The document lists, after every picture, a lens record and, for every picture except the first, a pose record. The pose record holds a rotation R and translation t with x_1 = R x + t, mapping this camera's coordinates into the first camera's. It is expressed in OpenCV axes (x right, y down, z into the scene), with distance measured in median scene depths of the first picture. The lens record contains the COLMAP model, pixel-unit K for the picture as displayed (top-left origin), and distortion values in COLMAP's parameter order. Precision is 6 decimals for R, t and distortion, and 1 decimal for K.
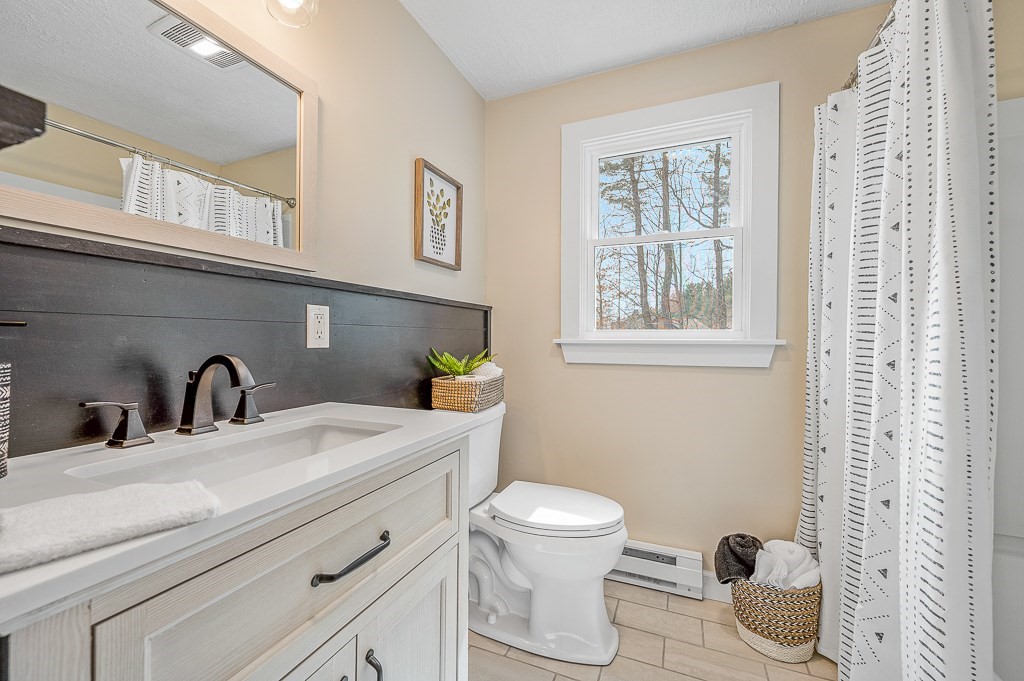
lens RADIAL K [[432.0, 0, 506.4], [0, 432.0, 338.1], [0, 0, 1]] dist [-0.001013, 0.000478]
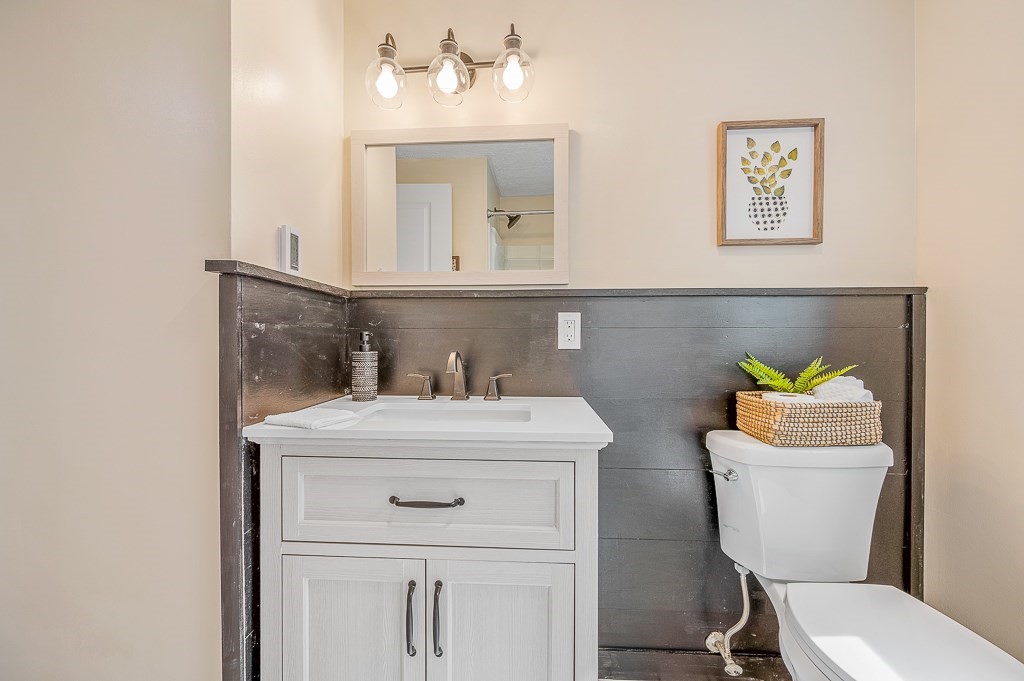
lens RADIAL K [[410.9, 0, 506.9], [0, 410.9, 342.7], [0, 0, 1]] dist [0.000946, -0.000231]
pose [[0.315802, 0.000688, -0.948825, 0.387785], [-0.000824, 1.000000, 0.000451, 0.003641], [0.948825, 0.000640, 0.315802, 0.339619]]
